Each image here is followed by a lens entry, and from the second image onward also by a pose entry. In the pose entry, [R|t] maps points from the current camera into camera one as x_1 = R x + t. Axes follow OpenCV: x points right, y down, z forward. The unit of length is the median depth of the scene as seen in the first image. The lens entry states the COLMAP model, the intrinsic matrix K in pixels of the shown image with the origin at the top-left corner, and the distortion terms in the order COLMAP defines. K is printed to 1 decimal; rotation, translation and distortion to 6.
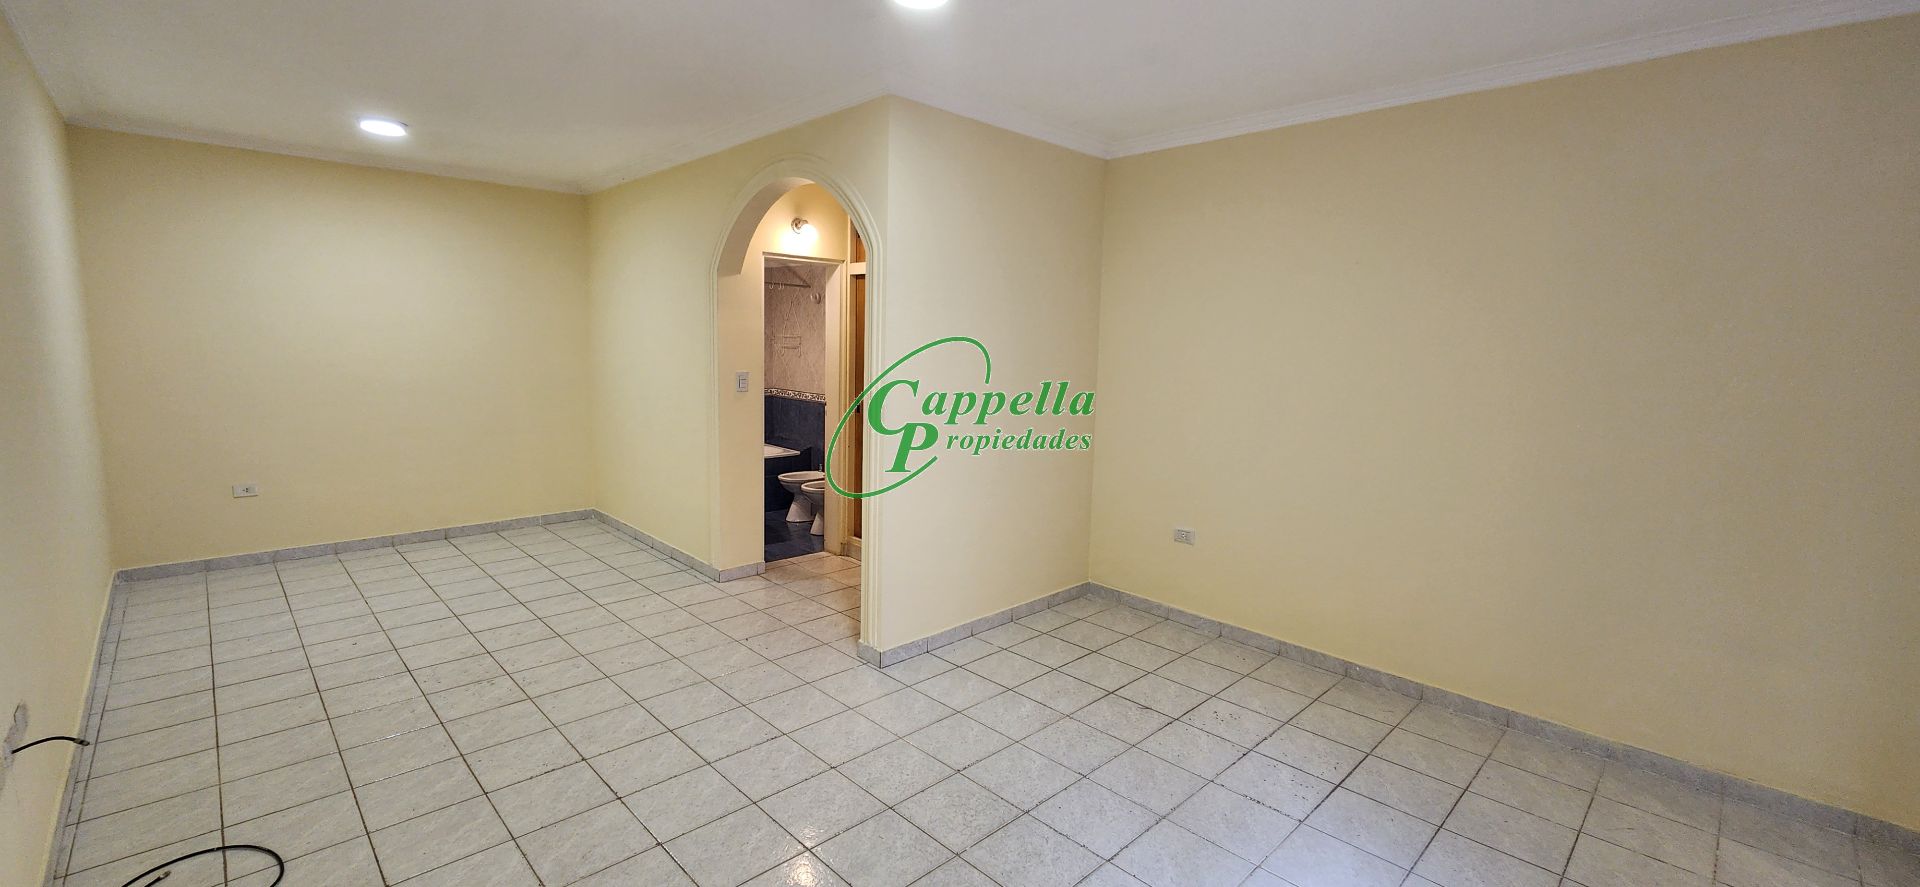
lens RADIAL K [[780.2, 0, 943.2], [0, 780.2, 428.4], [0, 0, 1]] dist [0.015362, -0.000149]
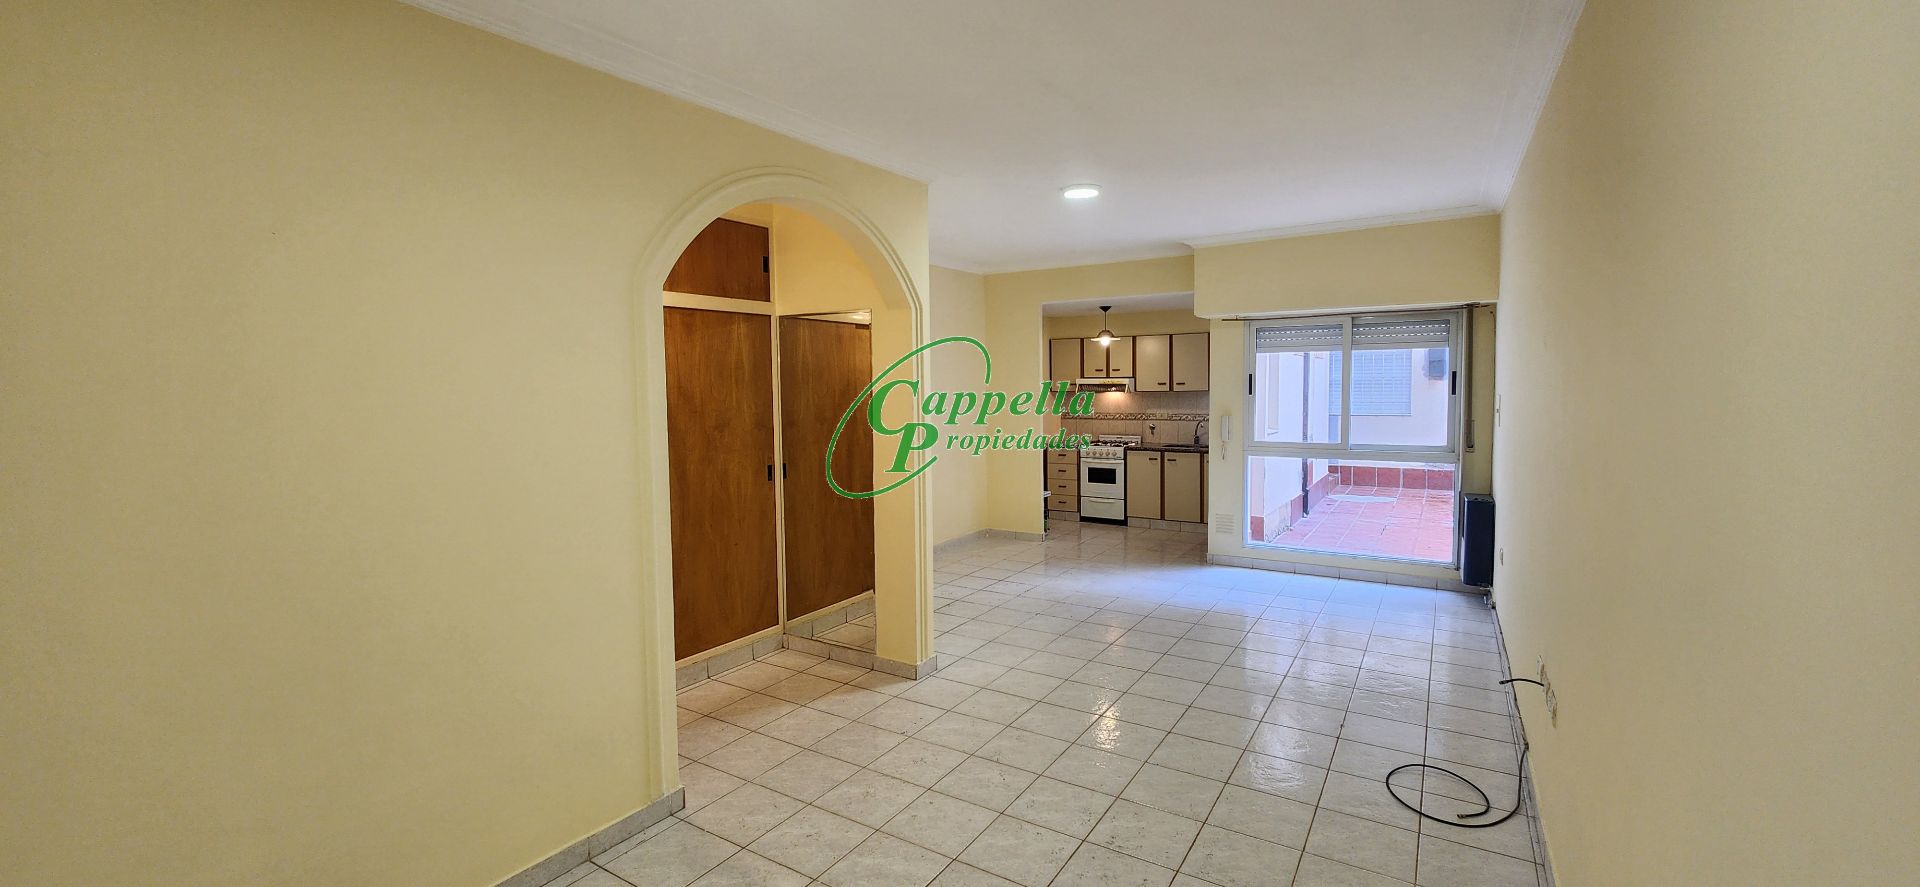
lens RADIAL K [[780.2, 0, 943.2], [0, 780.2, 428.4], [0, 0, 1]] dist [0.015362, -0.000149]
pose [[-0.229456, -0.078289, 0.970165, -1.241721], [0.123845, 0.986310, 0.108882, -0.178931], [-0.965408, 0.145134, -0.216619, 1.254536]]
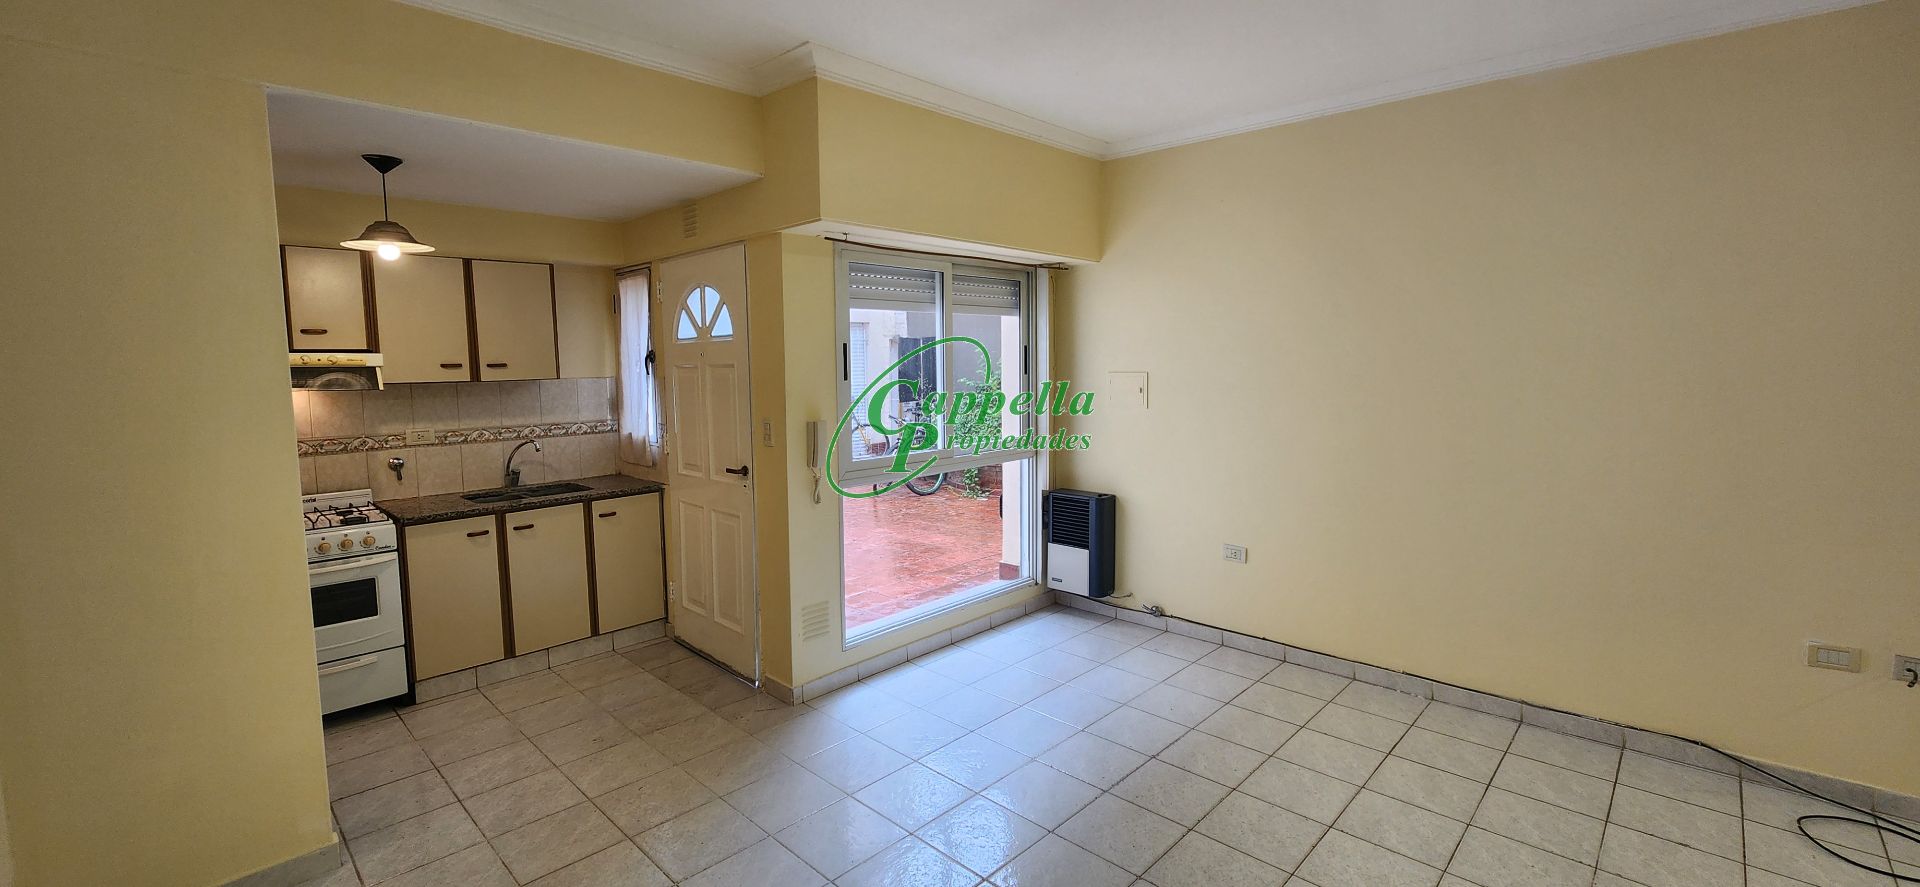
lens RADIAL K [[780.2, 0, 943.2], [0, 780.2, 428.4], [0, 0, 1]] dist [0.015362, -0.000149]
pose [[-0.999452, -0.008545, -0.031989, 0.262973], [-0.014887, 0.978931, 0.203650, -0.118892], [0.029575, 0.204015, -0.978521, 1.176405]]
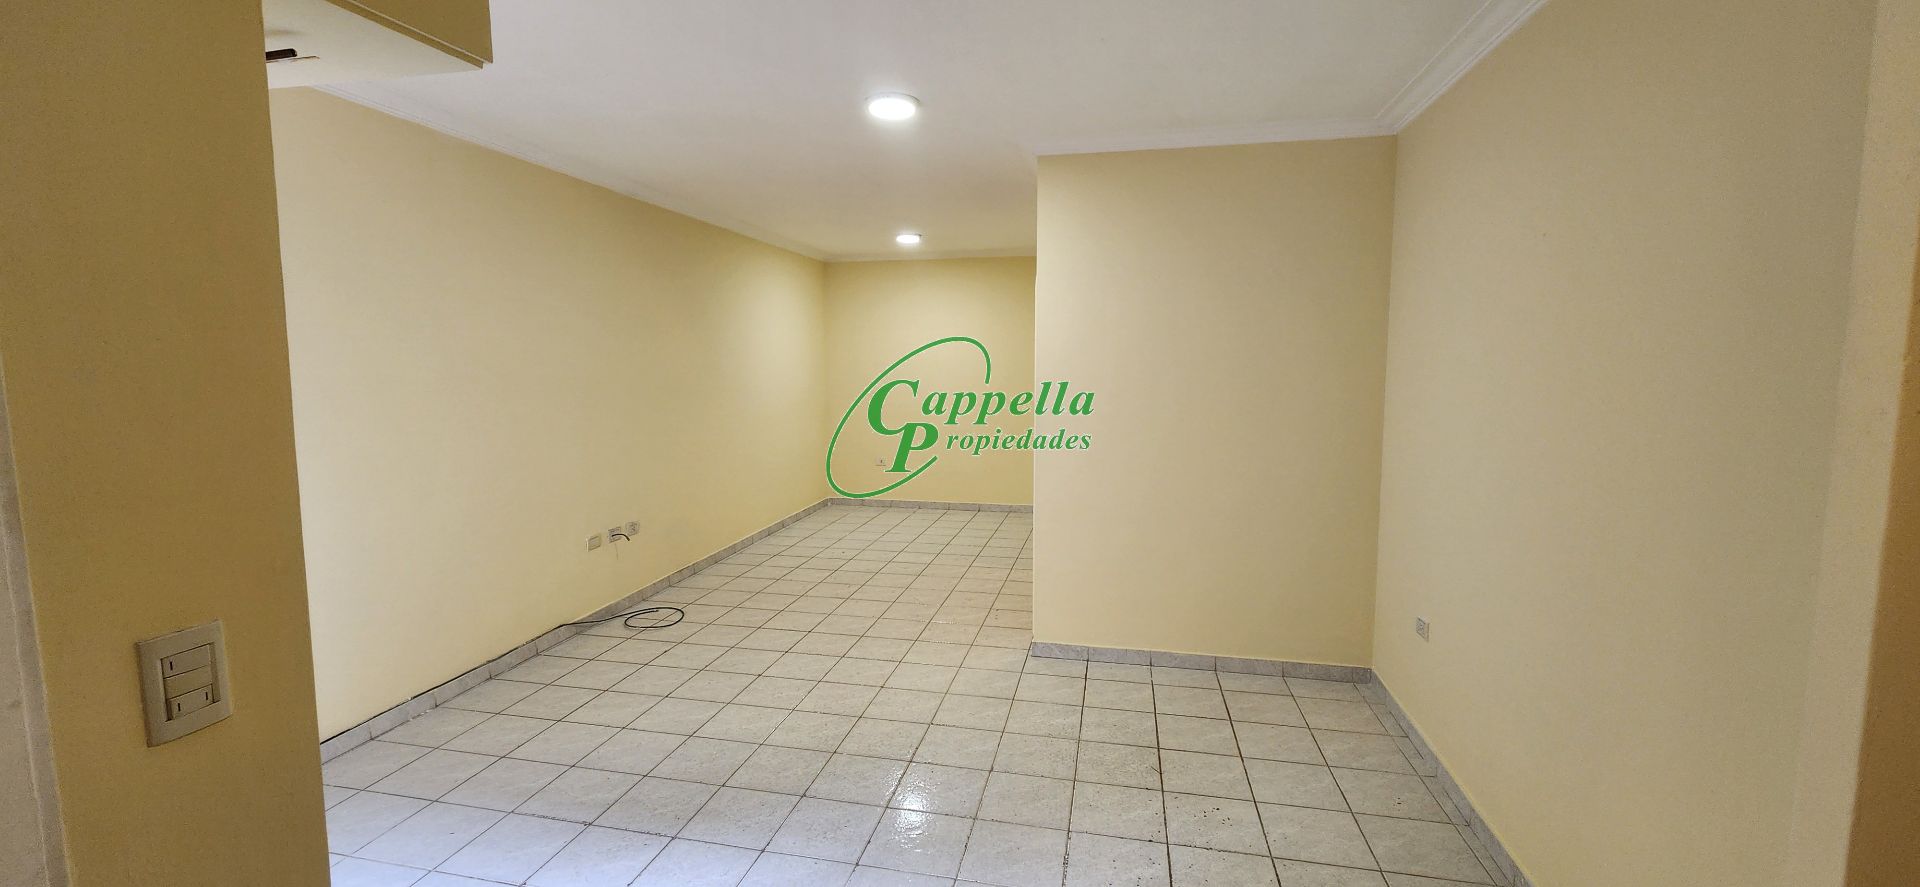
lens RADIAL K [[780.2, 0, 943.2], [0, 780.2, 428.4], [0, 0, 1]] dist [0.015362, -0.000149]
pose [[0.552945, 0.050891, -0.831662, 0.812369], [-0.083555, 0.996488, 0.005424, -0.017051], [0.829018, 0.066490, 0.555255, 0.259221]]
